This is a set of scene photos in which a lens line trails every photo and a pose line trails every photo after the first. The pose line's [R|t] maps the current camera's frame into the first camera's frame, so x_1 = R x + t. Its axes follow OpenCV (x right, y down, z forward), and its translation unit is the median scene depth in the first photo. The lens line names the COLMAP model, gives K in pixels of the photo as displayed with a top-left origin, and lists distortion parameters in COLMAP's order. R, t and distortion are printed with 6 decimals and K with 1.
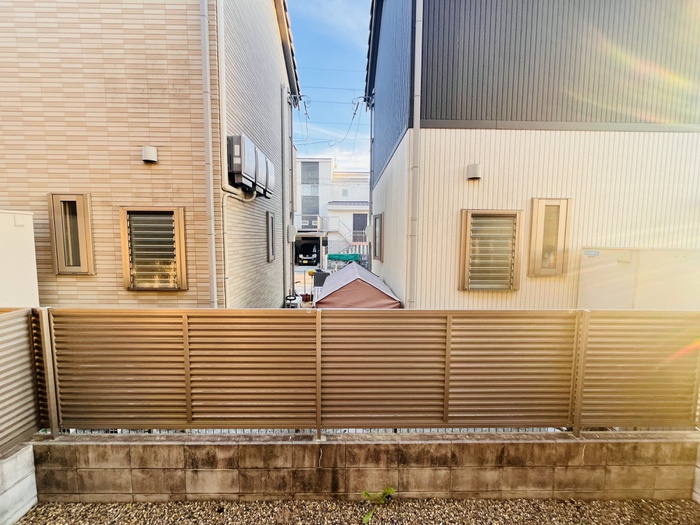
lens RADIAL K [[284.2, 0, 348.8], [0, 284.2, 262.9], [0, 0, 1]] dist [-0.001923, -0.000367]
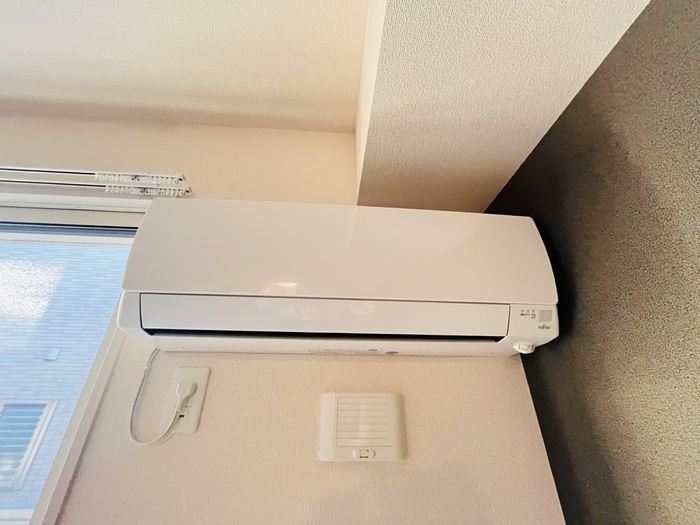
lens RADIAL K [[284.2, 0, 348.8], [0, 284.2, 262.9], [0, 0, 1]] dist [-0.001923, -0.000367]
pose [[0.997996, 0.026325, 0.057538, 0.518699], [0.009167, 0.839590, -0.543143, -0.025095], [-0.062607, 0.542582, 0.837666, -0.349458]]
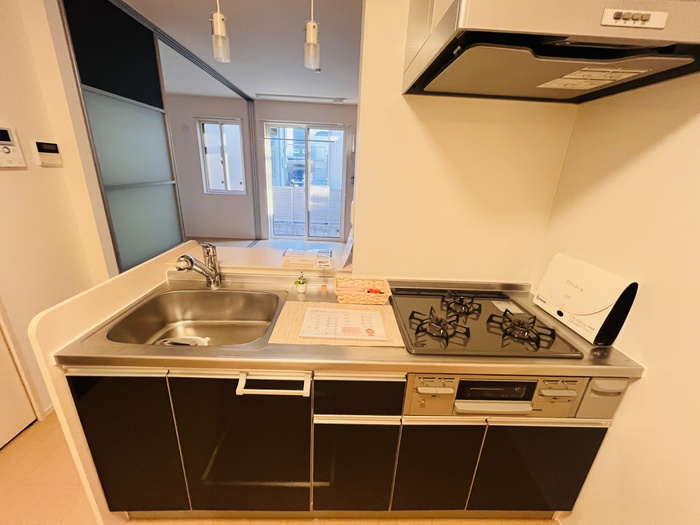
lens RADIAL K [[284.2, 0, 348.8], [0, 284.2, 262.9], [0, 0, 1]] dist [-0.001923, -0.000367]
pose [[0.999144, 0.033490, 0.024278, 0.365686], [-0.038298, 0.970740, 0.237061, 0.141015], [-0.015628, -0.237788, 0.971191, -1.824579]]
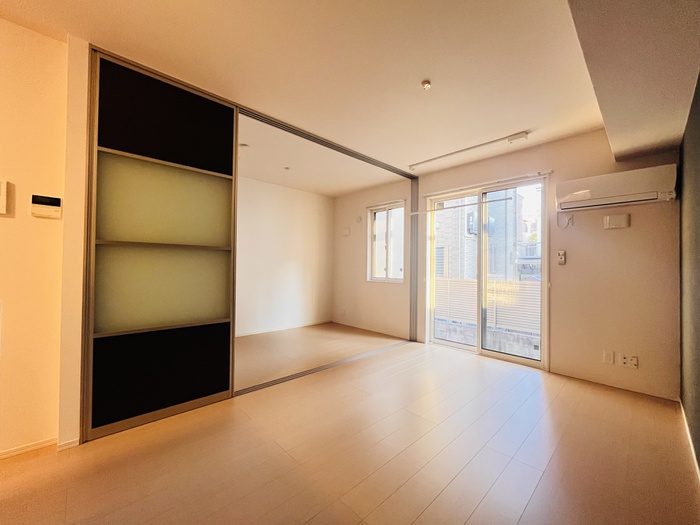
lens RADIAL K [[284.2, 0, 348.8], [0, 284.2, 262.9], [0, 0, 1]] dist [-0.001923, -0.000367]
pose [[0.680932, -0.004739, -0.732332, 0.611381], [-0.072605, 0.994616, -0.073945, 0.195567], [0.728739, 0.103523, 0.676921, -1.235929]]
